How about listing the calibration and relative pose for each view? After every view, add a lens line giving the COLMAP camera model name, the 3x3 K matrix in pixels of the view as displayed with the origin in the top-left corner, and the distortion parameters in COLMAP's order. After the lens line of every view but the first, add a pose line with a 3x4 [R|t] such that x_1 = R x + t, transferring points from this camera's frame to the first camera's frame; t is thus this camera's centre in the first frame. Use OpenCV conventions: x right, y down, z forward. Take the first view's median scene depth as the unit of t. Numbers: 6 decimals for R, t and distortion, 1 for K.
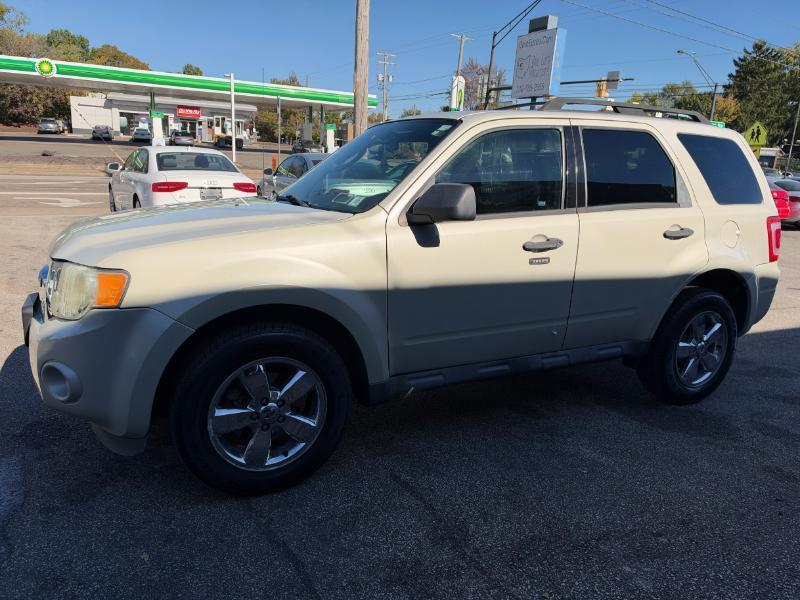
lens RADIAL K [[585.0, 0, 400.0], [0, 585.0, 300.0], [0, 0, 1]] dist [0.010017, -0.021571]
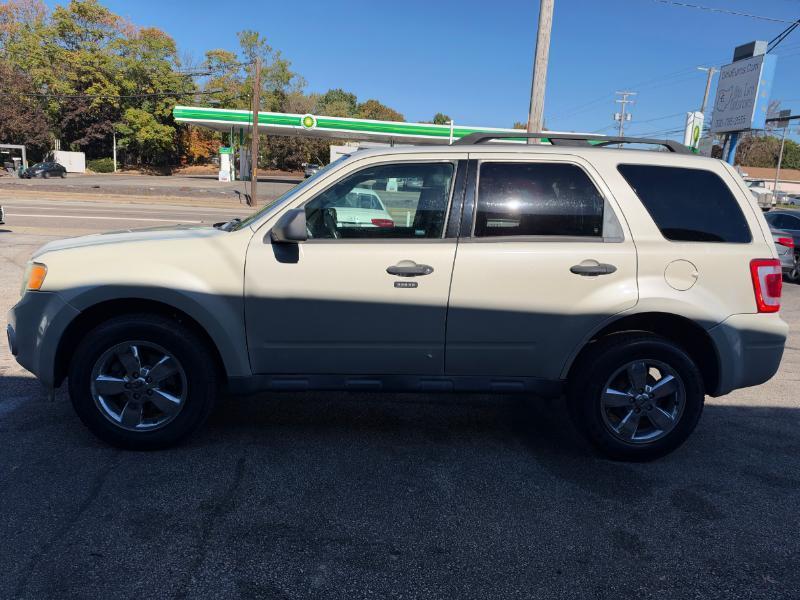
lens RADIAL K [[585.0, 0, 400.0], [0, 585.0, 300.0], [0, 0, 1]] dist [0.010017, -0.021571]
pose [[0.920157, 0.072758, -0.384731, 0.475707], [-0.098488, 0.994001, -0.047572, 0.008745], [0.378961, 0.081665, 0.921802, 0.018534]]
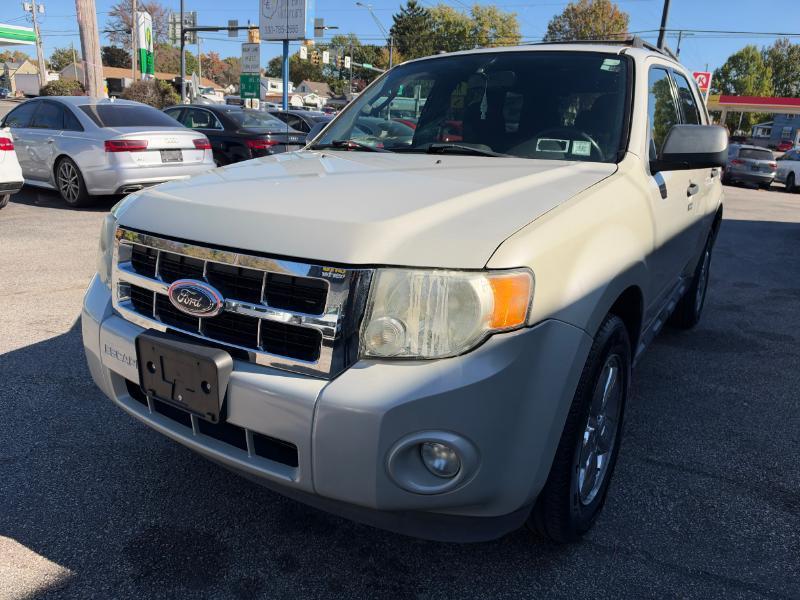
lens RADIAL K [[588.2, 0, 397.5], [0, 588.2, 299.0], [0, 0, 1]] dist [-0.016139, 0.007135]
pose [[0.868216, -0.152341, 0.472222, -0.494703], [0.115071, 0.987575, 0.107029, -0.055683], [-0.482660, -0.038585, 0.874958, 0.277380]]
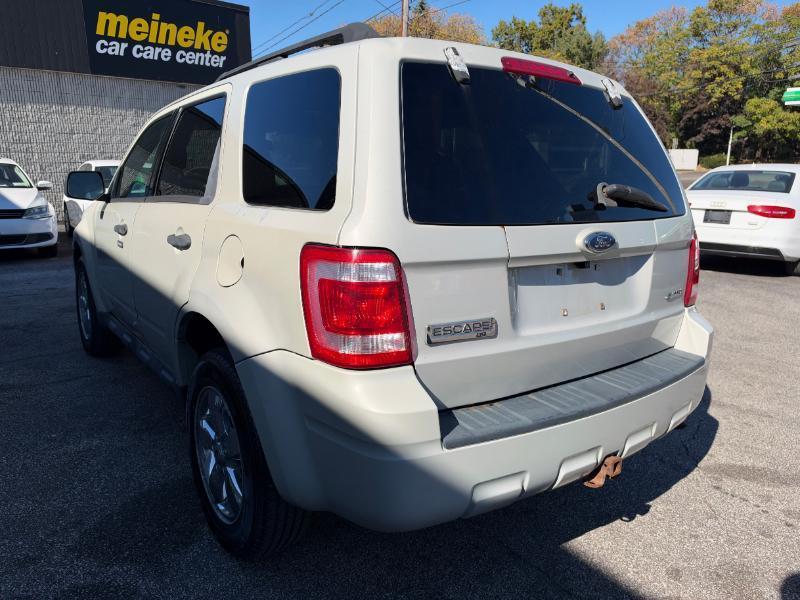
lens RADIAL K [[585.0, 0, 400.0], [0, 585.0, 300.0], [0, 0, 1]] dist [0.010017, -0.021571]
pose [[0.164926, 0.172488, -0.971106, 1.013201], [-0.230483, 0.964069, 0.132094, -0.167837], [0.958998, 0.202038, 0.198755, 0.961438]]
